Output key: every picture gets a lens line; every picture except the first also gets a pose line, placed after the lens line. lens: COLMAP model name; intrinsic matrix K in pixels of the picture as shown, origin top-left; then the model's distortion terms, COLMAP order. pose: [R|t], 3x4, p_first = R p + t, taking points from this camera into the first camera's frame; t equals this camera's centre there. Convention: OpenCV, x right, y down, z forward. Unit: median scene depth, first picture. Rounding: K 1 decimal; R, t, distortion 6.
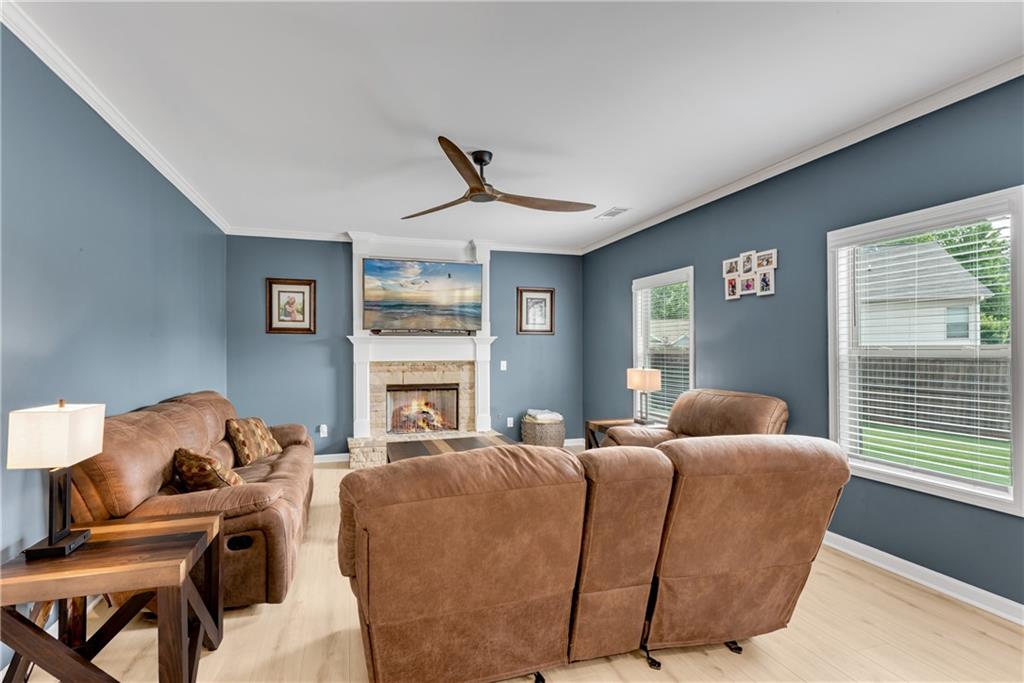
lens RADIAL K [[510.2, 0, 515.2], [0, 510.2, 344.1], [0, 0, 1]] dist [0.003174, -0.000522]
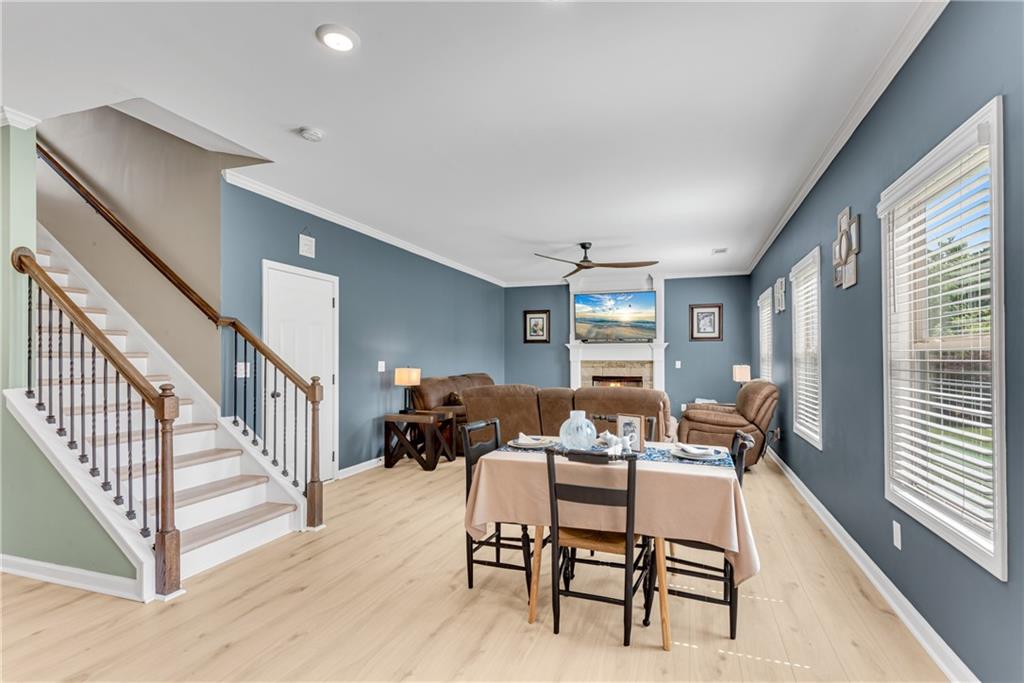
lens RADIAL K [[510.2, 0, 508.7], [0, 510.2, 350.3], [0, 0, 1]] dist [0.003174, -0.000522]
pose [[0.789279, -0.007951, -0.613983, 0.486363], [0.004991, 0.999966, -0.006535, 0.012366], [0.614014, 0.002094, 0.789292, -0.348766]]
